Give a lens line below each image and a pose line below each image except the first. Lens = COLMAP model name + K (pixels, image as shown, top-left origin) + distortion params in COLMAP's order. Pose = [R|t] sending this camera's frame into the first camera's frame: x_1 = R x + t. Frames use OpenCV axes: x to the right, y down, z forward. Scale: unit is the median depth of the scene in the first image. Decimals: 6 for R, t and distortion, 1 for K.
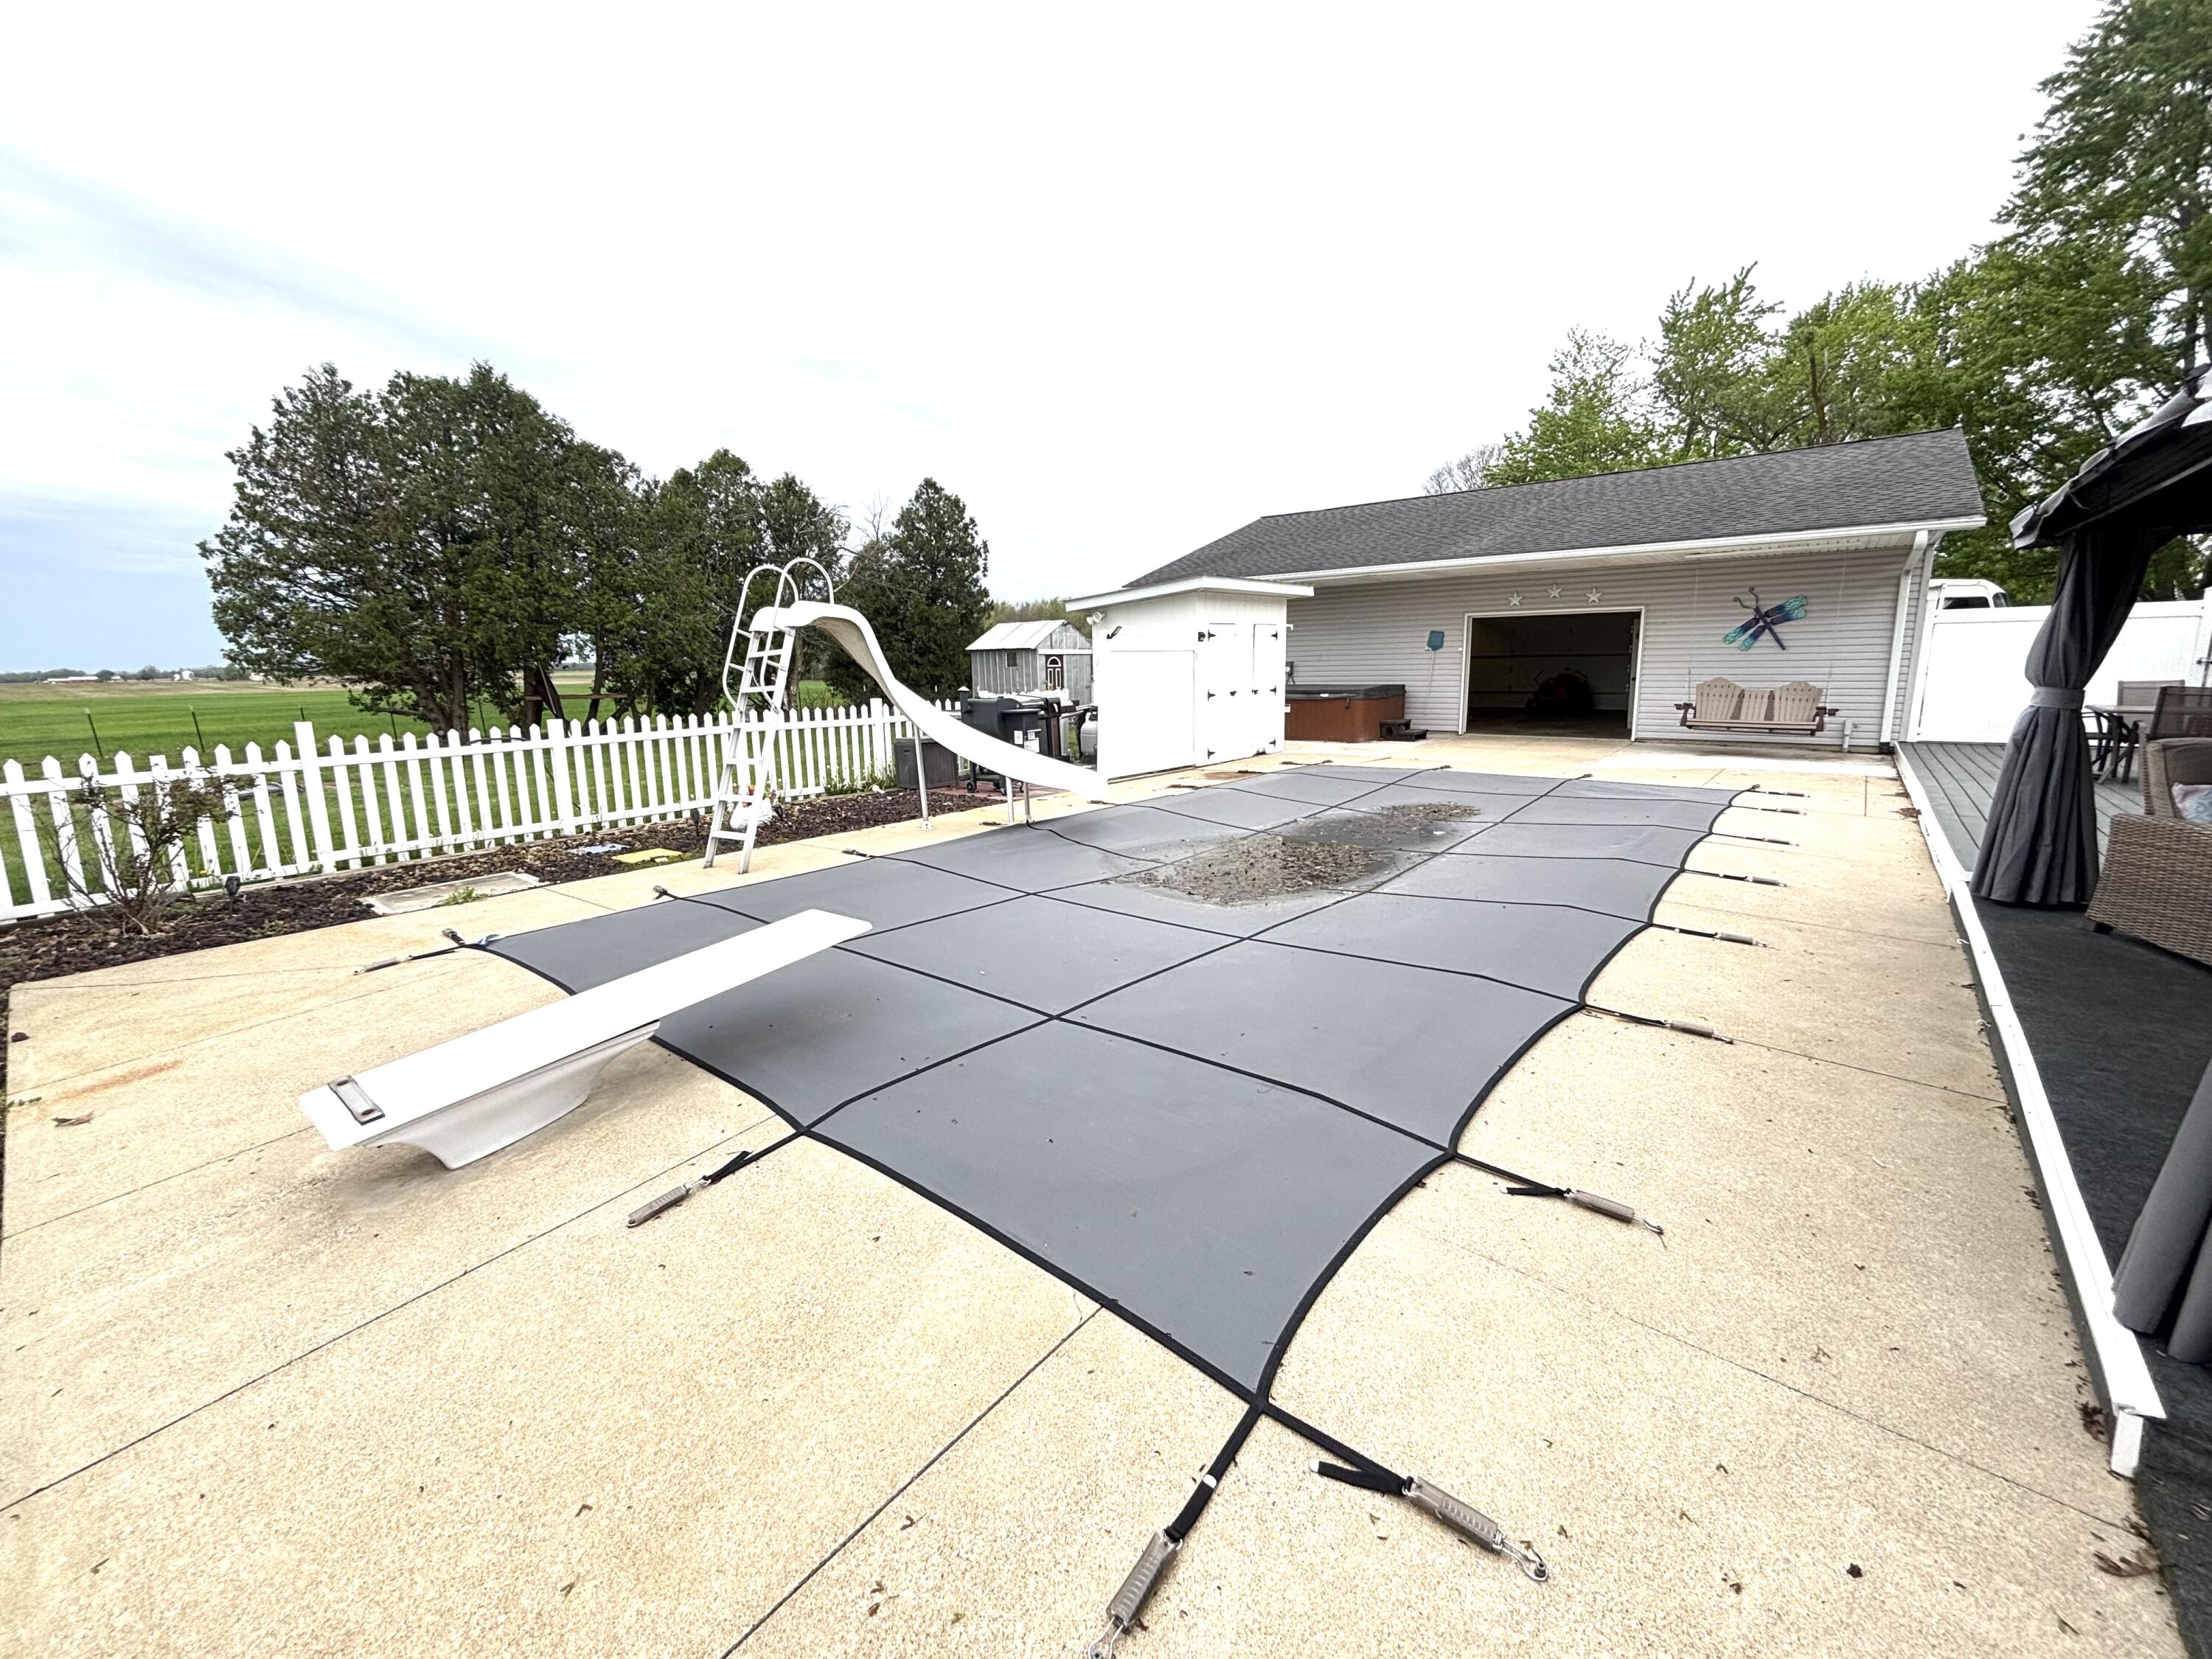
lens RADIAL K [[891.1, 0, 1106.0], [0, 891.1, 829.5], [0, 0, 1]] dist [0.003273, 0.000007]
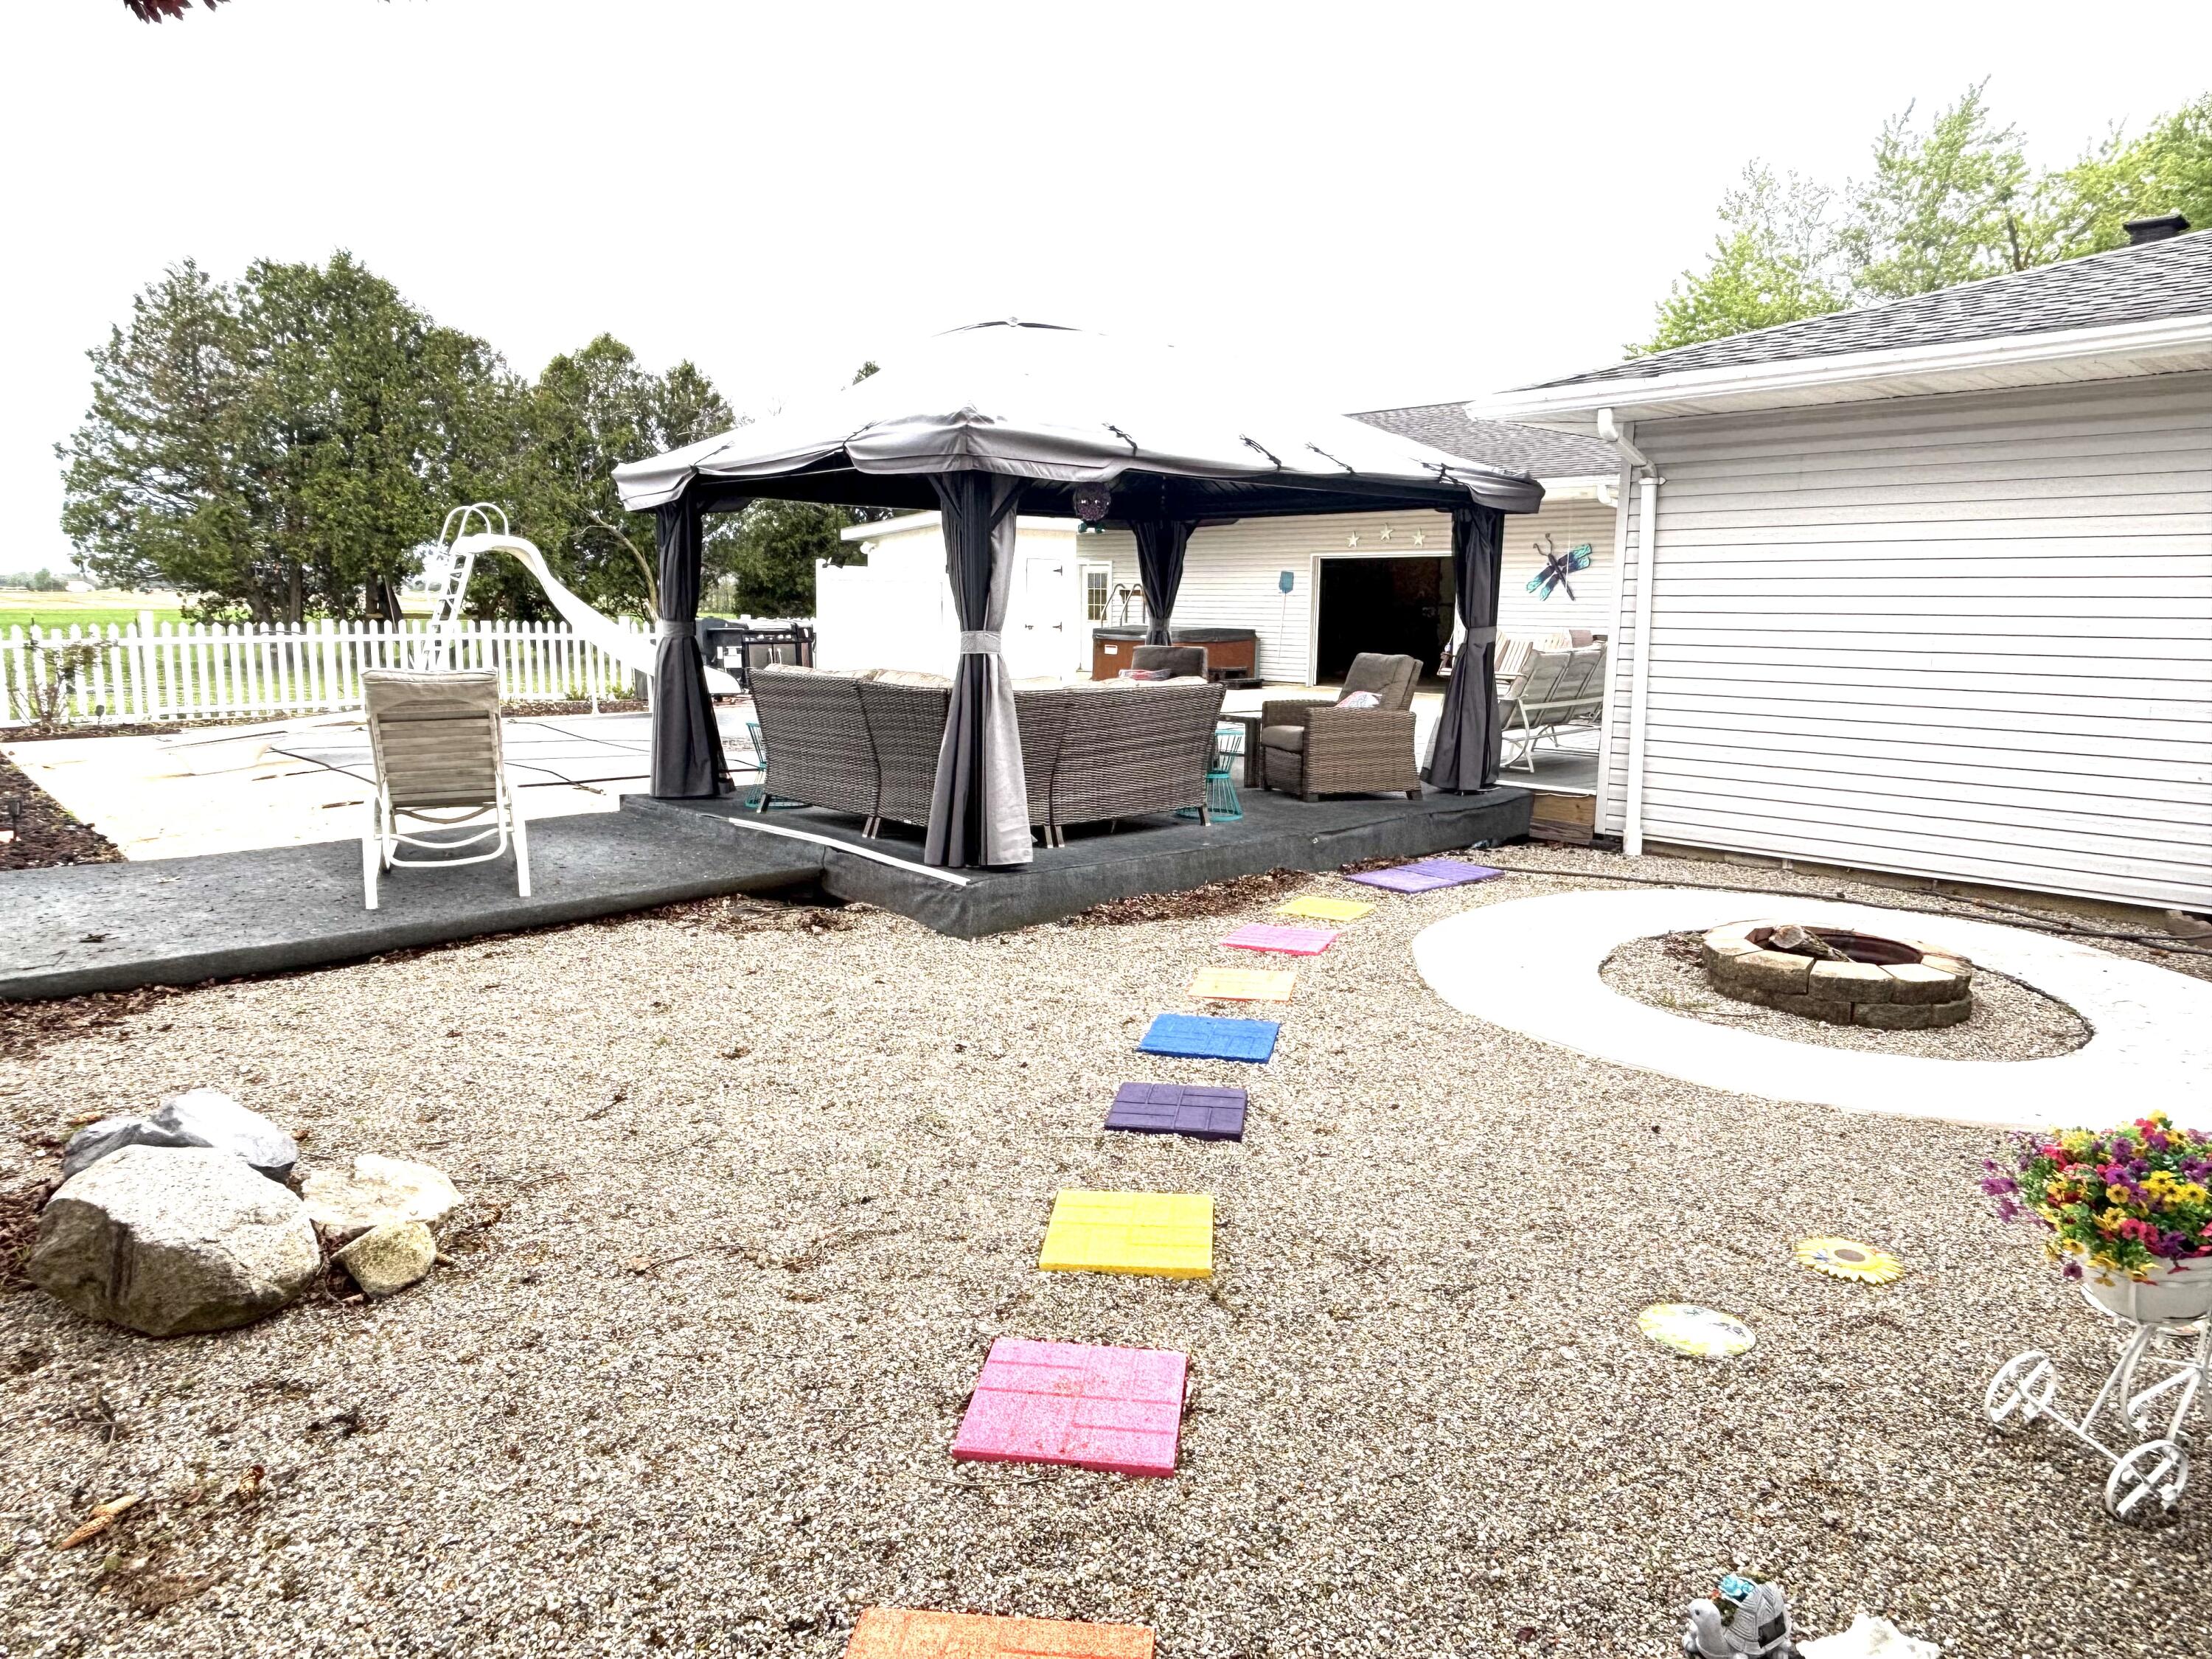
lens RADIAL K [[1436.2, 0, 1095.3], [0, 1436.2, 842.4], [0, 0, 1]] dist [0.007651, -0.003217]
pose [[0.989302, 0.054877, -0.135164, 0.321406], [-0.057875, 0.998155, -0.018350, 0.071828], [0.133908, 0.025977, 0.990653, -0.367861]]
